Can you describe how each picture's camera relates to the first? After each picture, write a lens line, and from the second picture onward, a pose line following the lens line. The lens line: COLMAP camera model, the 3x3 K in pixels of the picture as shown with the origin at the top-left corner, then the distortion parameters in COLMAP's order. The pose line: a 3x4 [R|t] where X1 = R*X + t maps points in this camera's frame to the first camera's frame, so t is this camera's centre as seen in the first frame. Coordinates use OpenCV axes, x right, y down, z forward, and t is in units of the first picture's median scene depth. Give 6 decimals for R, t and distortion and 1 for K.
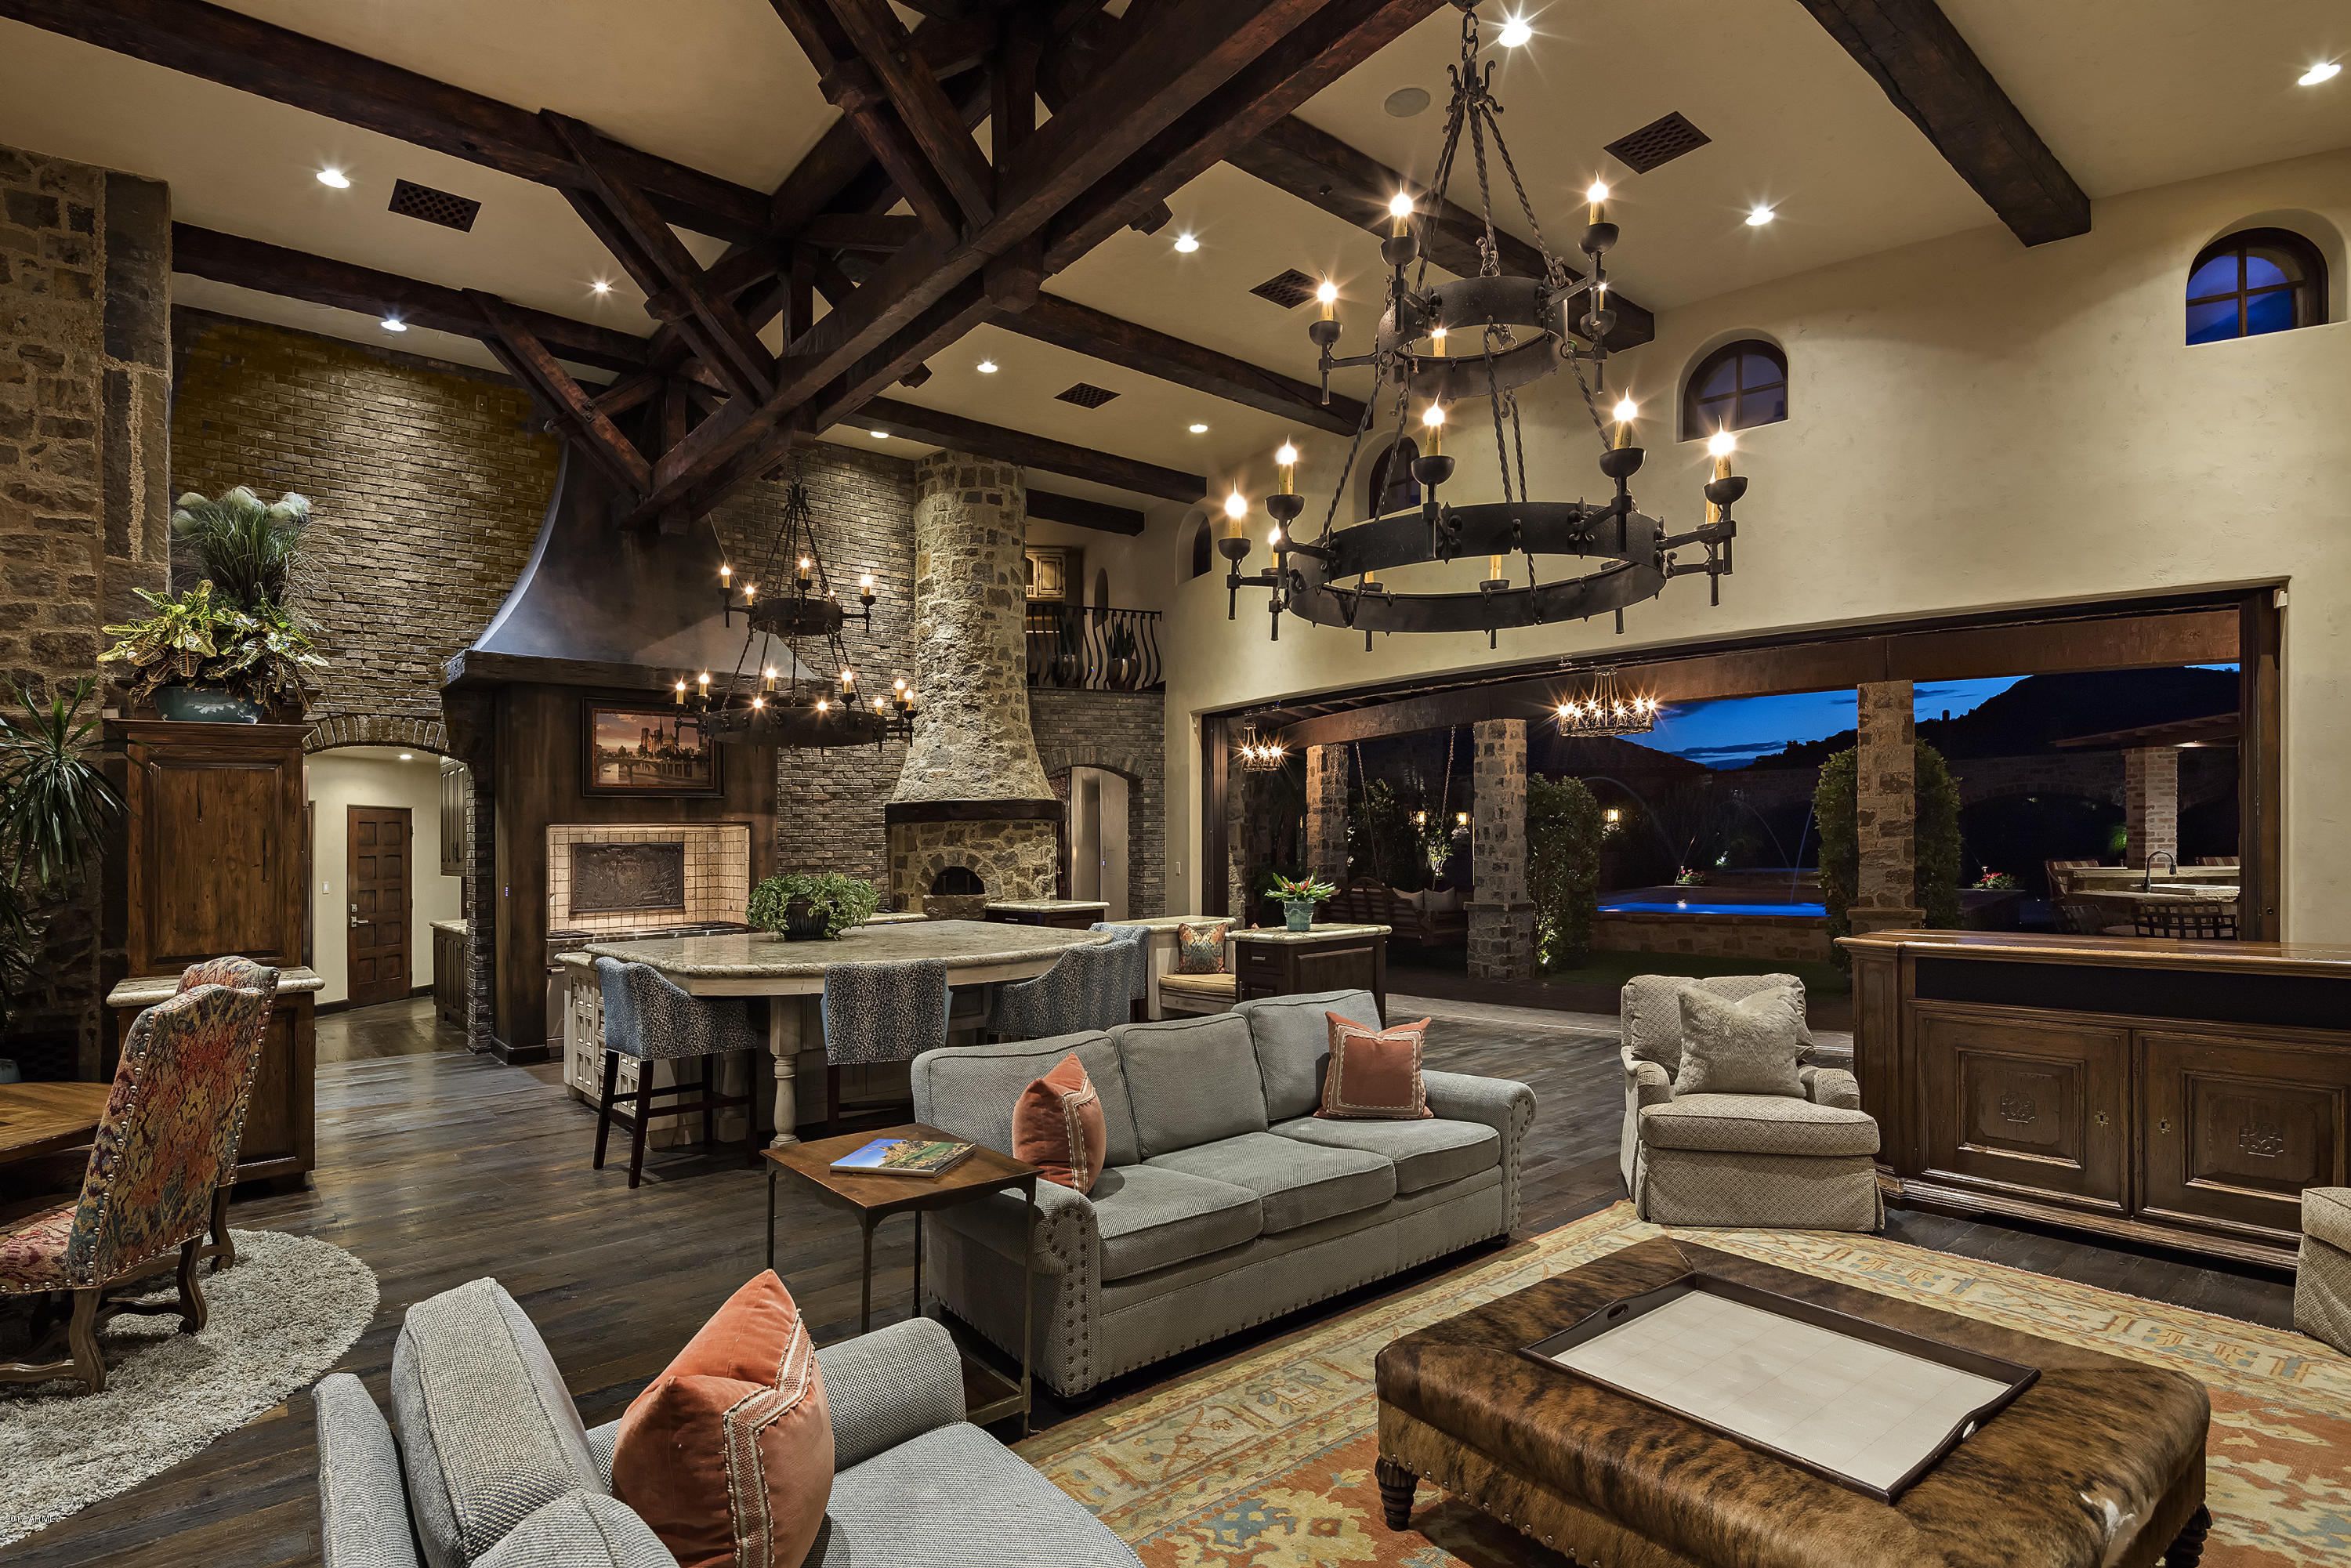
lens RADIAL K [[1144.3, 0, 1134.8], [0, 1144.3, 881.5], [0, 0, 1]] dist [0.004479, -0.003154]
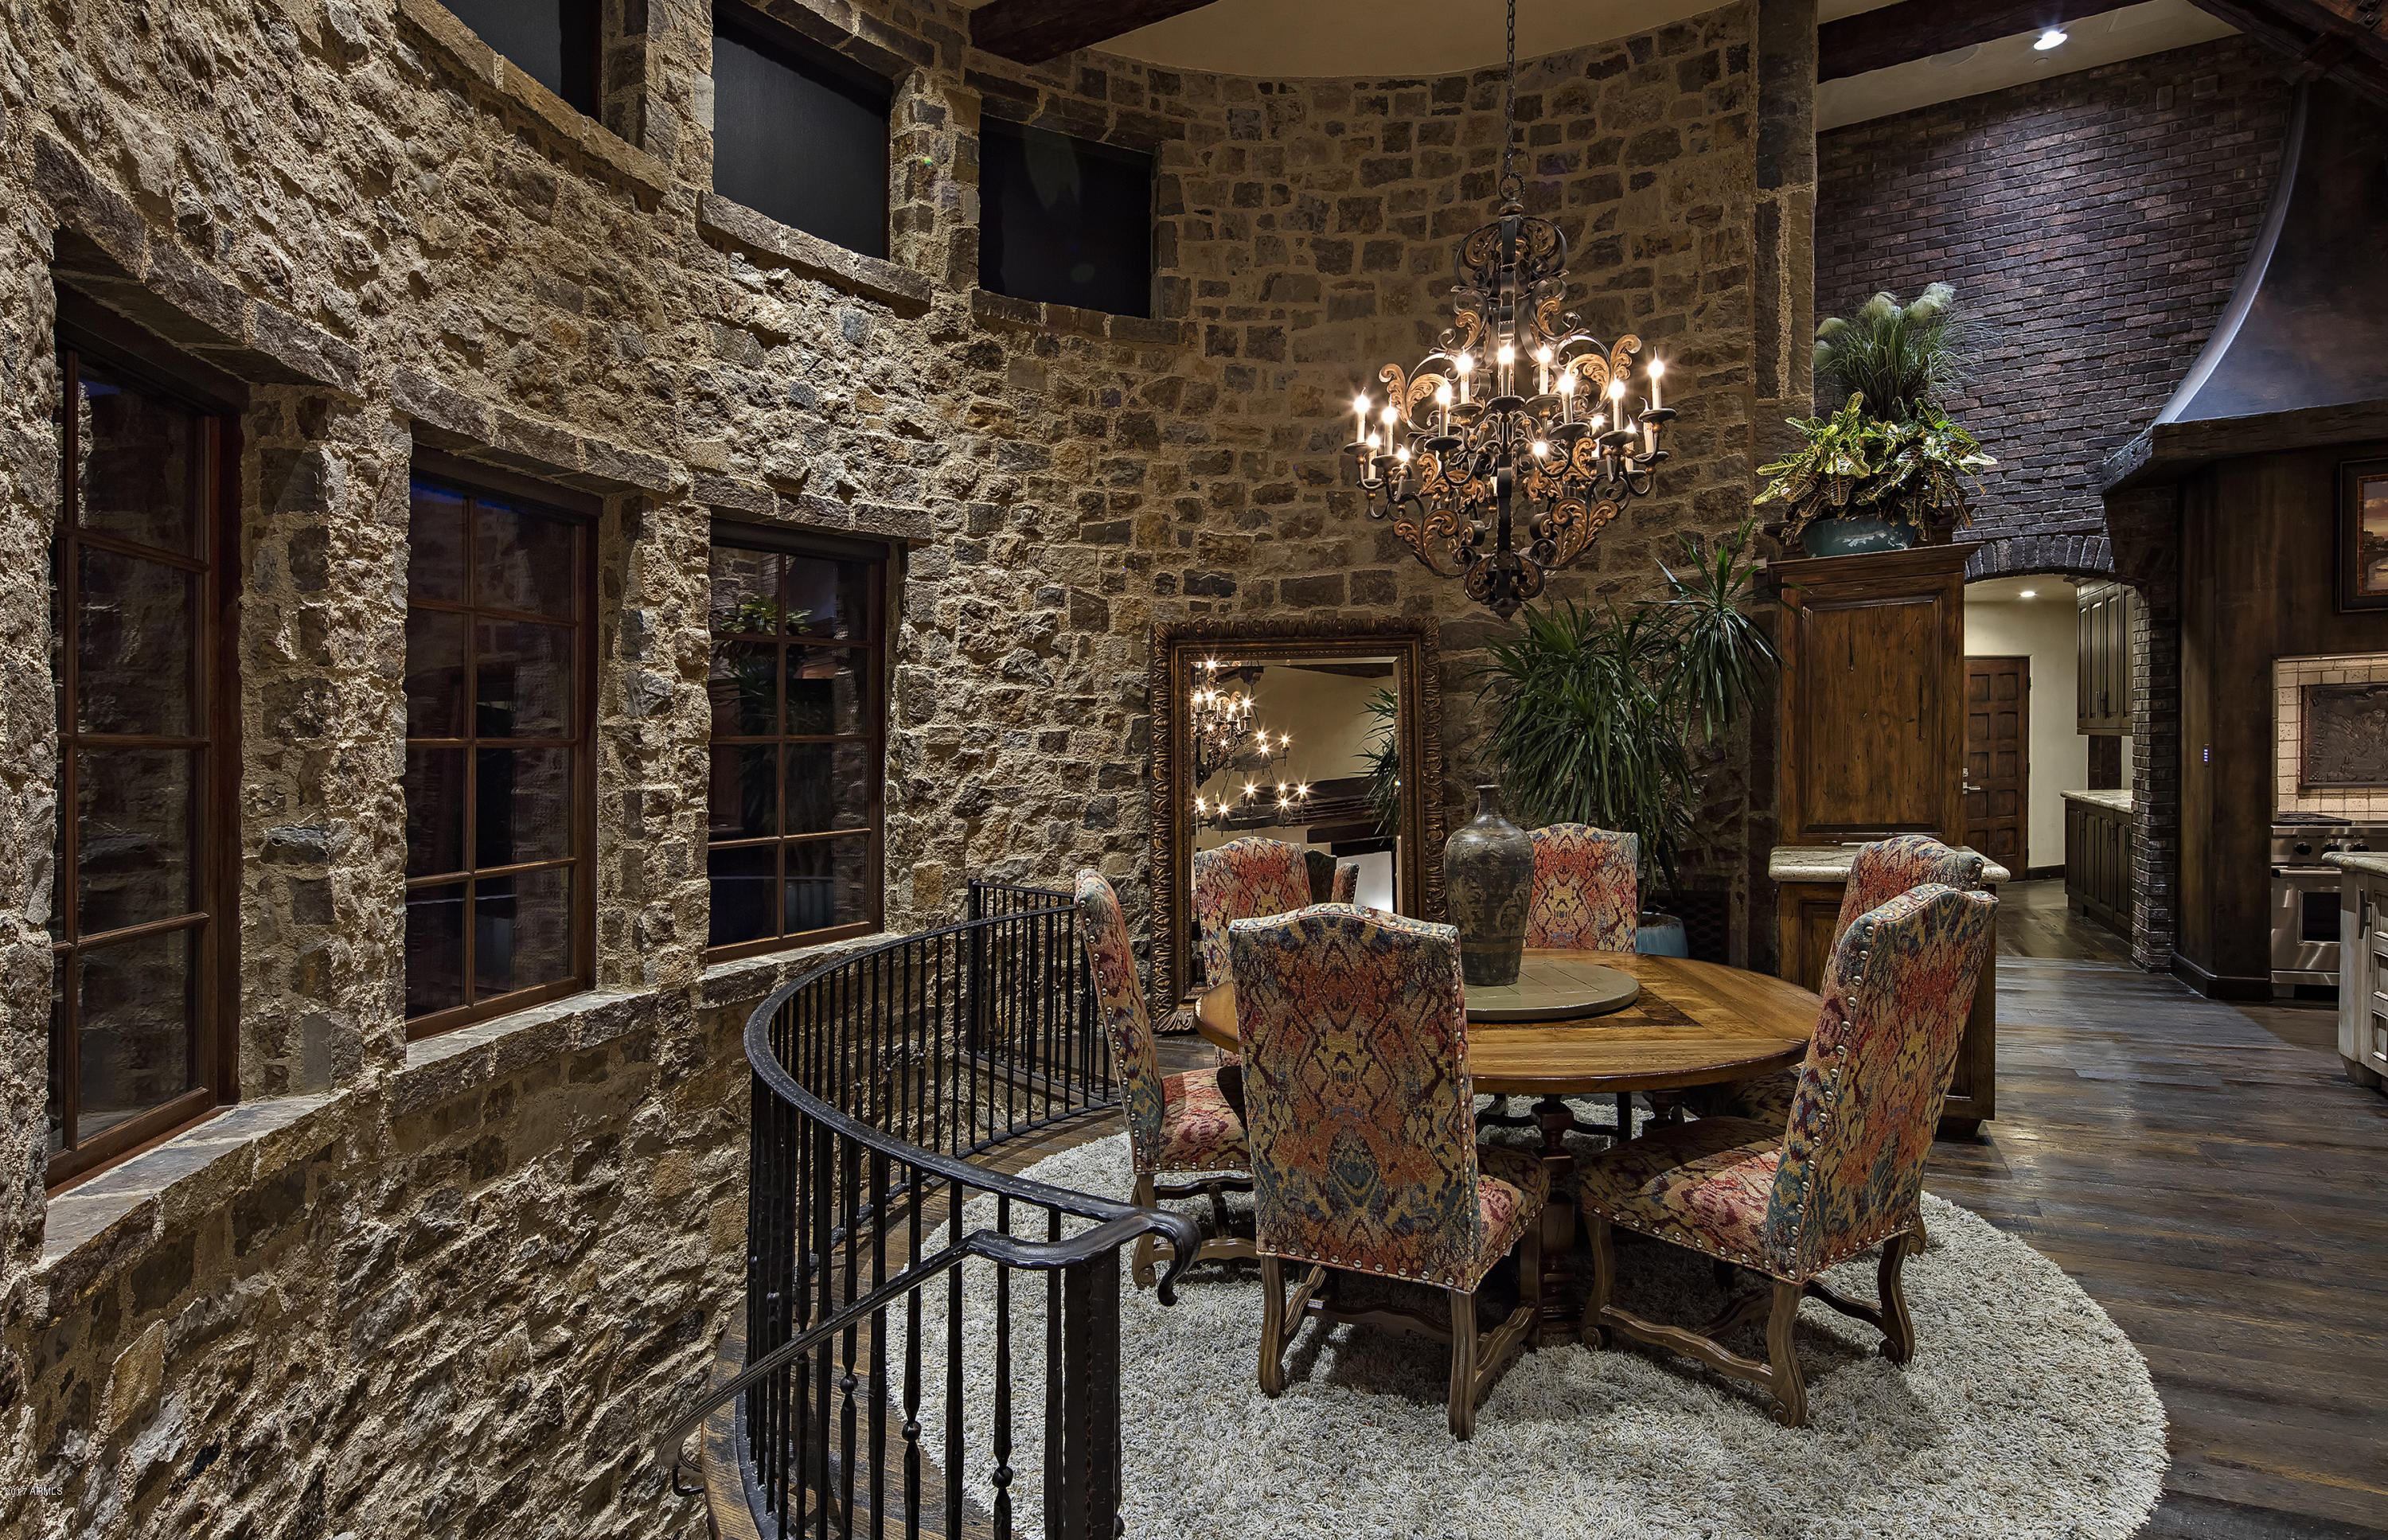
lens RADIAL K [[1189.9, 0, 1195.6], [0, 1189.9, 765.6], [0, 0, 1]] dist [-0.002434, -0.001050]
pose [[0.413609, 0.018124, -0.910274, -0.179867], [-0.001959, 0.999817, 0.019017, 0.003129], [0.910452, -0.006083, 0.413569, 0.158787]]
